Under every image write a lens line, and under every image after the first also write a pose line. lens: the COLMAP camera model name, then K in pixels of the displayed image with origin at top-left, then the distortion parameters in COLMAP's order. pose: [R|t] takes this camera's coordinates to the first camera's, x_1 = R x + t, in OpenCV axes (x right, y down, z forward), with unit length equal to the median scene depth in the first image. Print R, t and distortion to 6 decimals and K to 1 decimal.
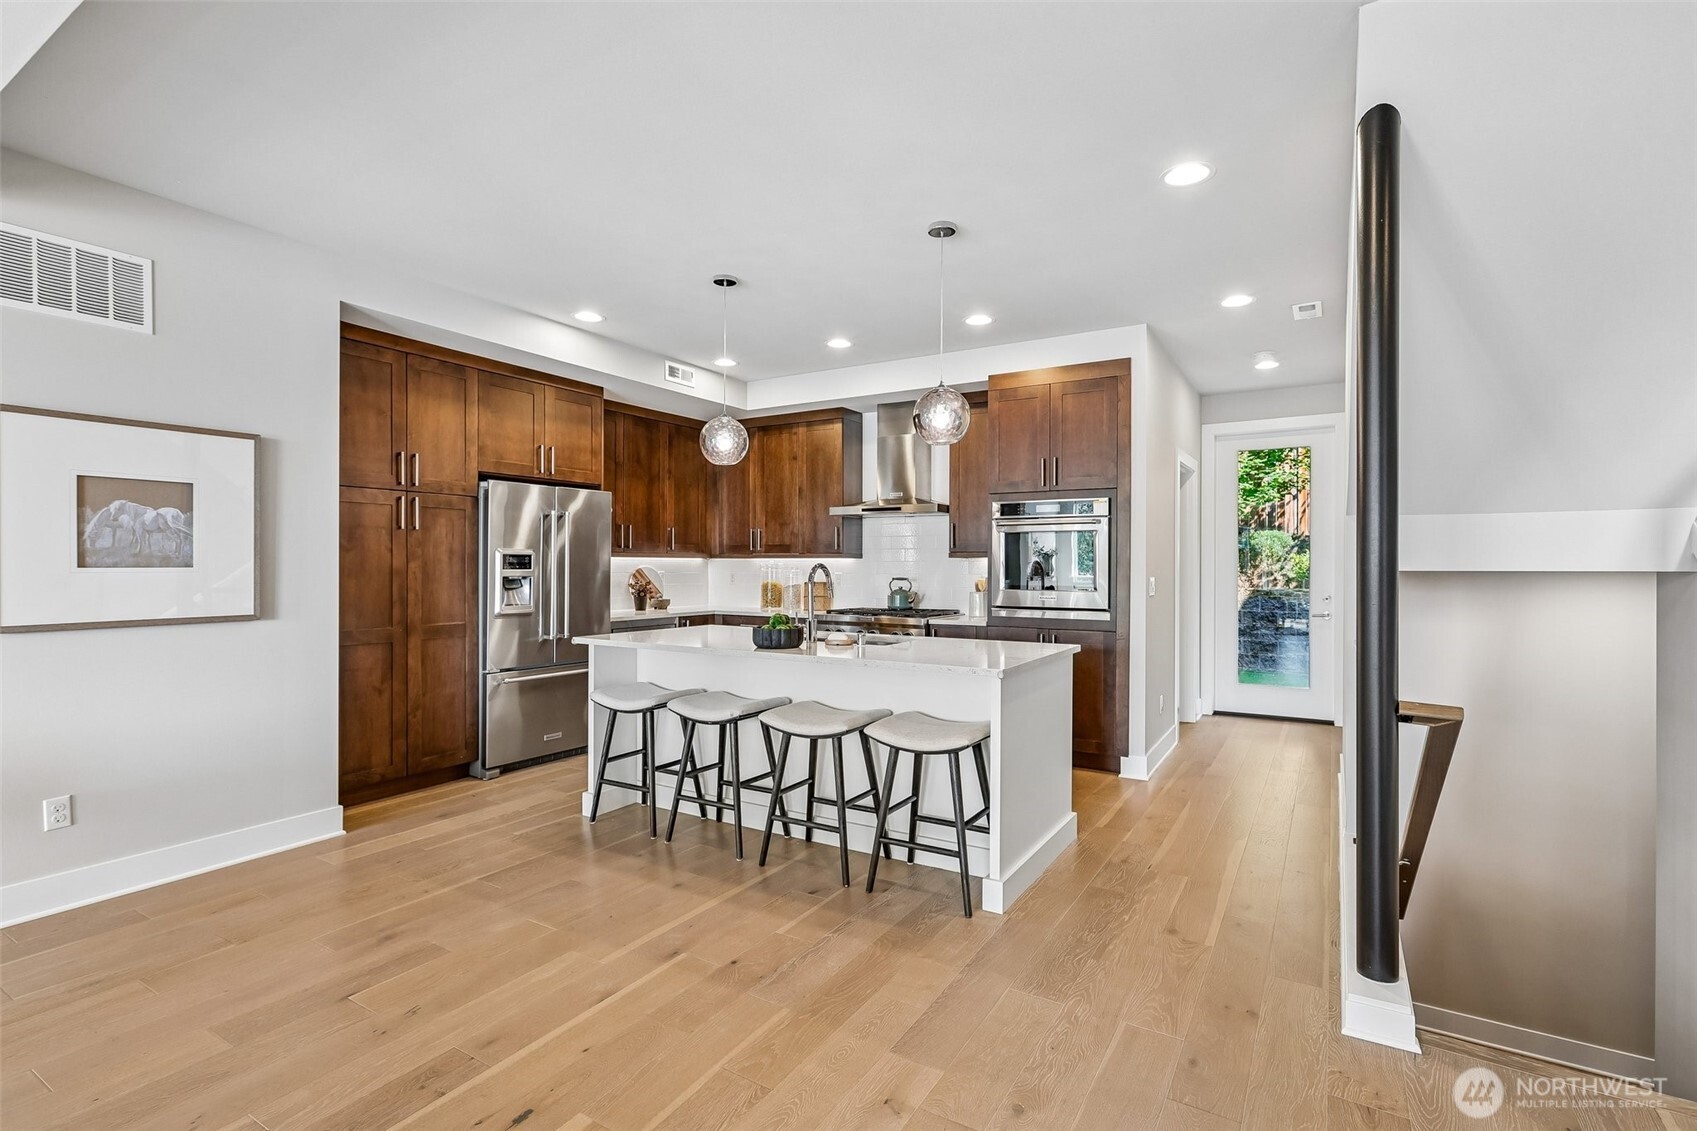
lens RADIAL K [[789.0, 0, 864.9], [0, 789.0, 569.2], [0, 0, 1]] dist [0.001791, 0.002006]
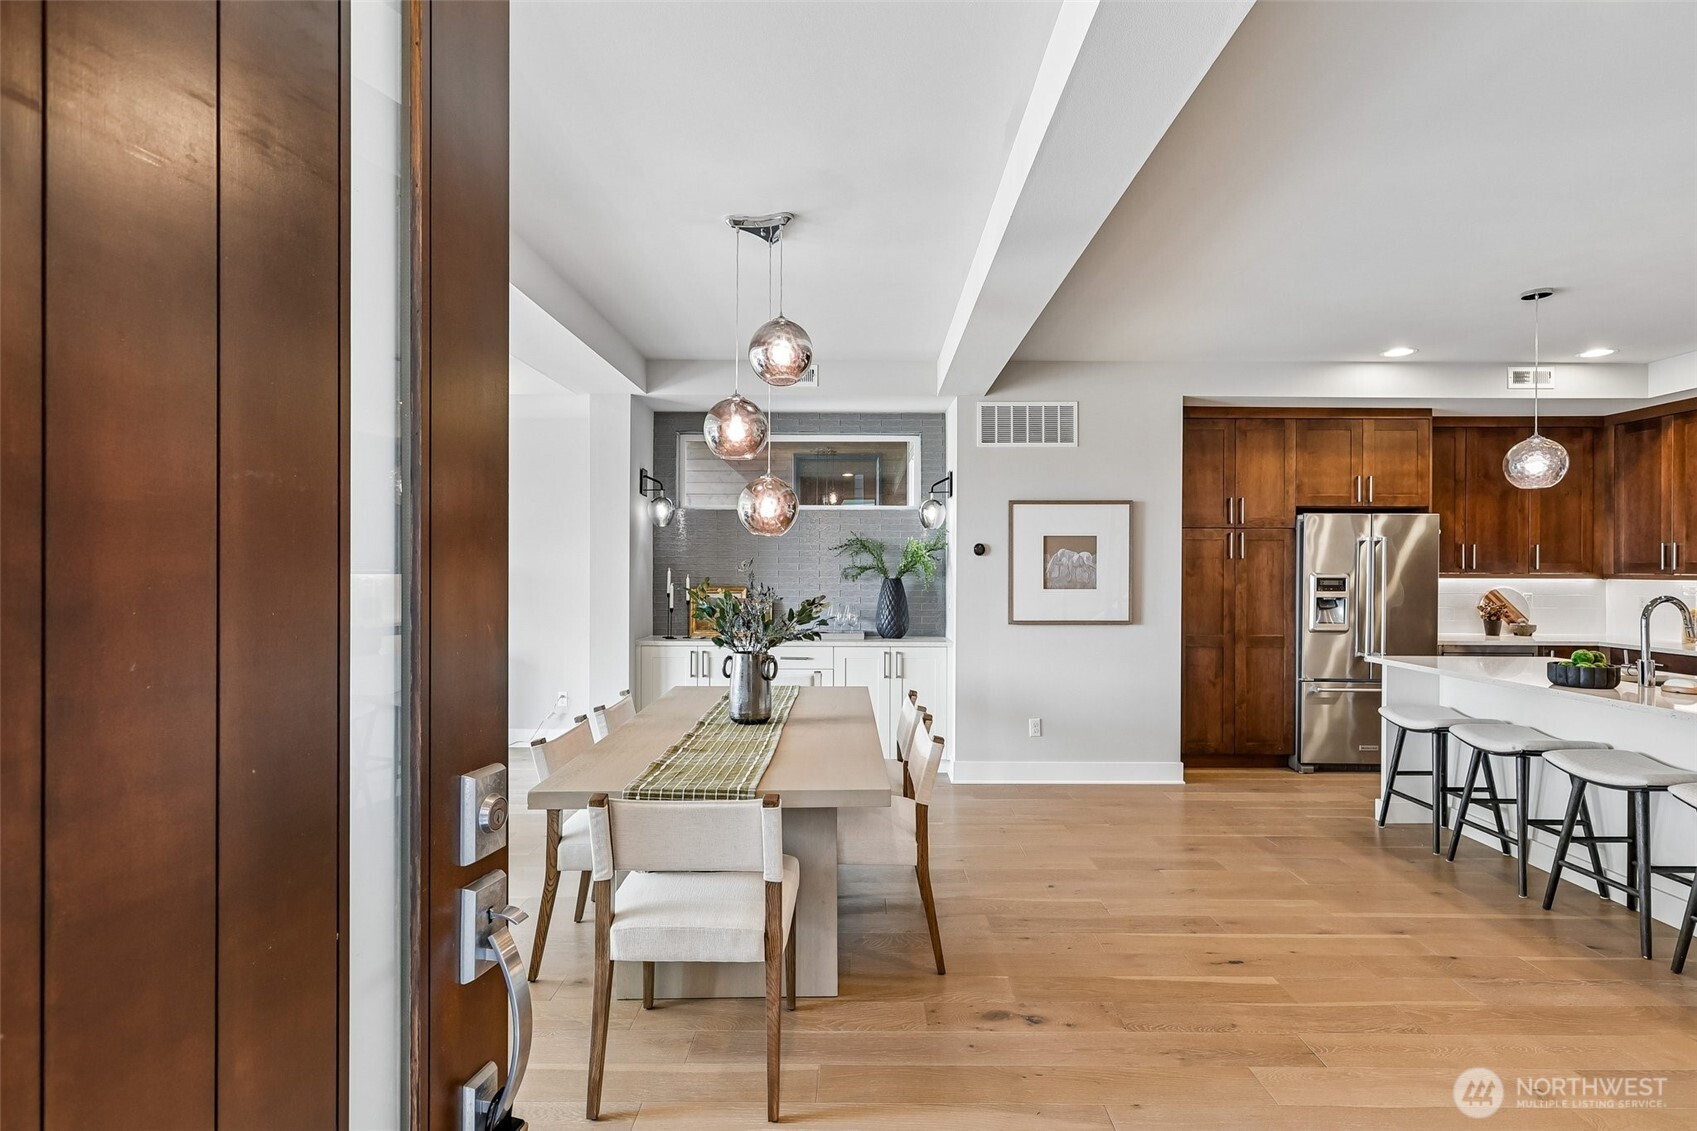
lens RADIAL K [[779.5, 0, 860.7], [0, 779.5, 571.8], [0, 0, 1]] dist [0.001272, 0.001321]
pose [[0.510842, -0.001122, -0.859674, 0.217723], [-0.006781, 0.999963, -0.005335, -0.021832], [0.859648, 0.008555, 0.510816, -0.176341]]
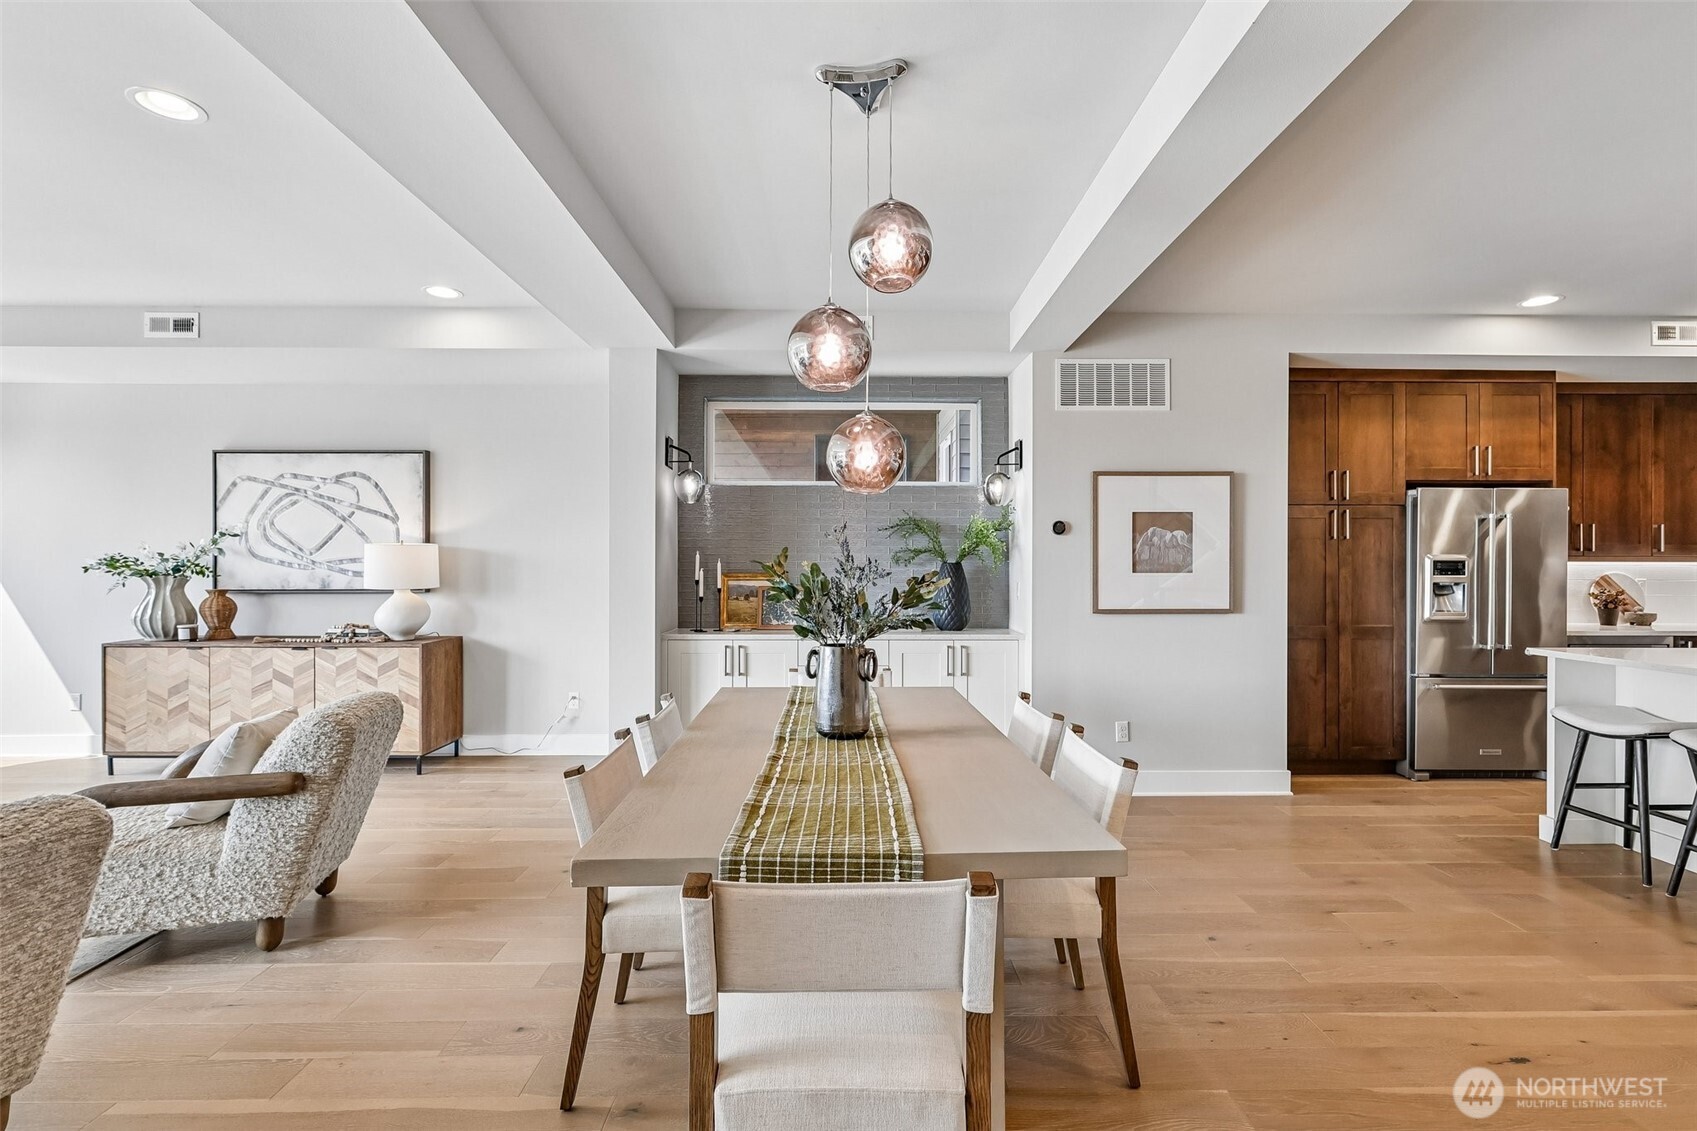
lens RADIAL K [[779.5, 0, 873.7], [0, 779.5, 565.8], [0, 0, 1]] dist [0.001272, 0.001321]
pose [[0.526942, -0.003938, -0.849892, 0.015134], [-0.004591, 0.999961, -0.007480, -0.001376], [0.849889, 0.007844, 0.526904, -0.167826]]
